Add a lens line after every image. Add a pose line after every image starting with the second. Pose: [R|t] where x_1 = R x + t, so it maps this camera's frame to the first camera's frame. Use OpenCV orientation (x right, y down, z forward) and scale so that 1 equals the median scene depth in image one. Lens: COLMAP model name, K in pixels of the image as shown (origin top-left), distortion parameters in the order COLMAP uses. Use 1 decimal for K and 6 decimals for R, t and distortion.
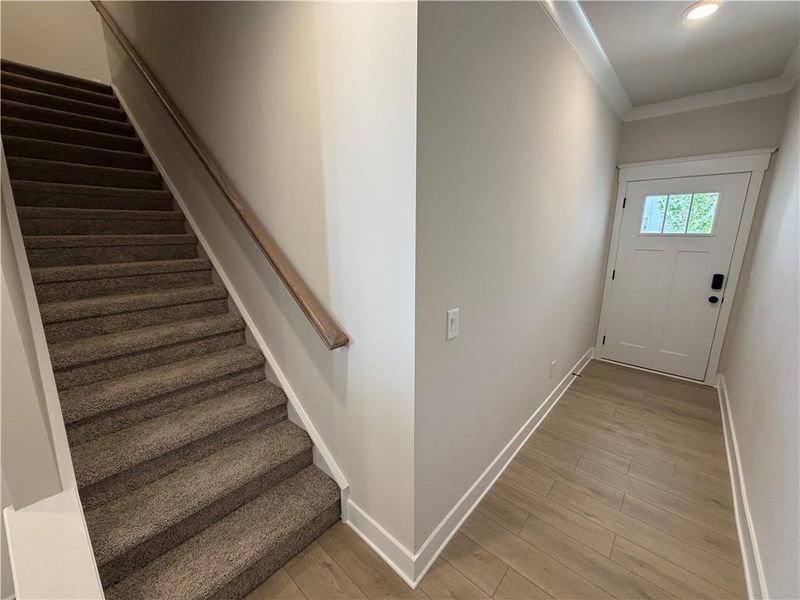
lens RADIAL K [[319.6, 0, 398.5], [0, 319.6, 301.2], [0, 0, 1]] dist [0.000445, -0.000095]
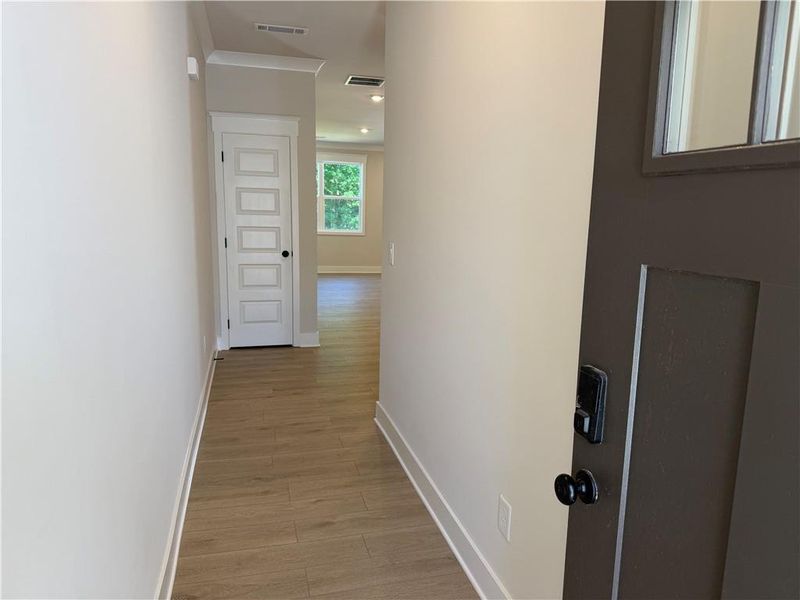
lens RADIAL K [[563.0, 0, 400.0], [0, 563.0, 300.0], [0, 0, 1]] dist [0.022218, -0.002929]
pose [[-0.546824, 0.125455, -0.827795, 1.672931], [-0.203681, 0.939073, 0.276867, -0.317552], [0.812095, 0.320004, -0.487955, 1.748343]]
